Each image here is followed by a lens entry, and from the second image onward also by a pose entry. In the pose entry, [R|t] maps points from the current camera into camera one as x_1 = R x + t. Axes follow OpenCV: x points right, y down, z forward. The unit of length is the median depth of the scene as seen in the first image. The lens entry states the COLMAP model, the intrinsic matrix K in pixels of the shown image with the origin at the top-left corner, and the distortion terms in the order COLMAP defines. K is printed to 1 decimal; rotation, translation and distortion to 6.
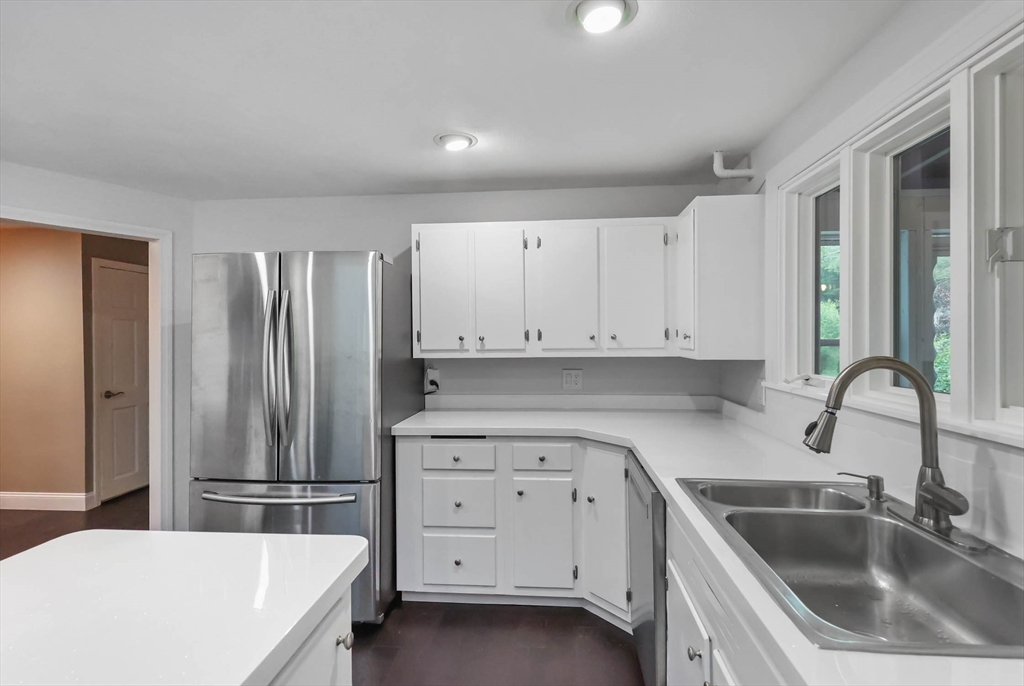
lens RADIAL K [[493.4, 0, 510.9], [0, 493.4, 334.3], [0, 0, 1]] dist [-0.000700, 0.000537]
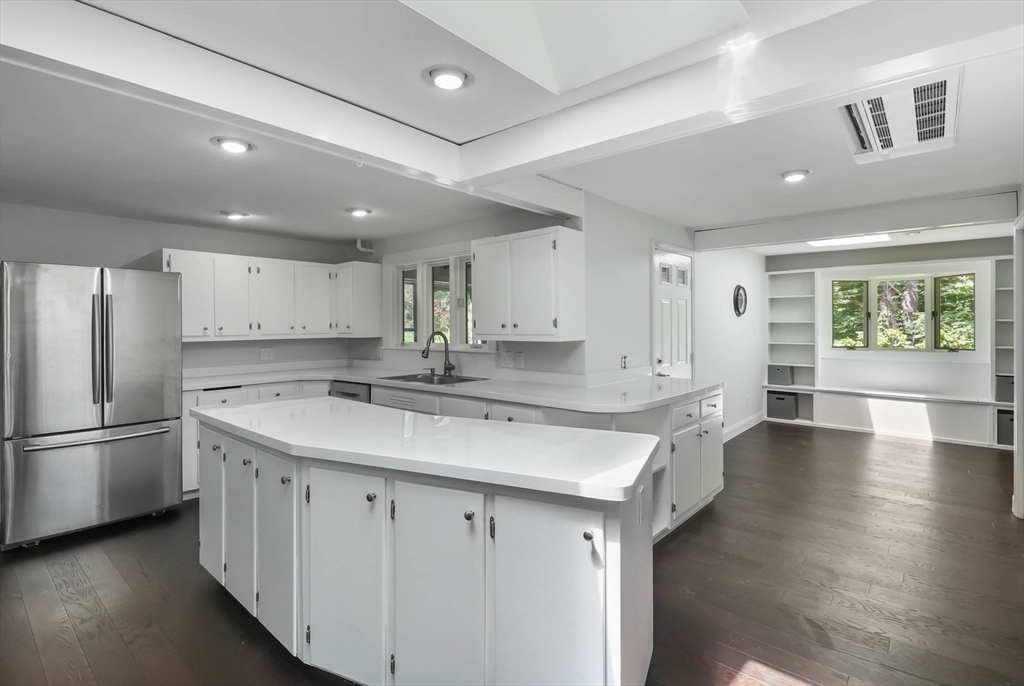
lens RADIAL K [[493.4, 0, 517.0], [0, 493.4, 321.0], [0, 0, 1]] dist [-0.000700, 0.000537]
pose [[0.587563, 0.010247, 0.809113, -0.806918], [0.001313, 0.999906, -0.013617, 0.008469], [-0.809177, 0.009063, 0.587495, -0.704724]]
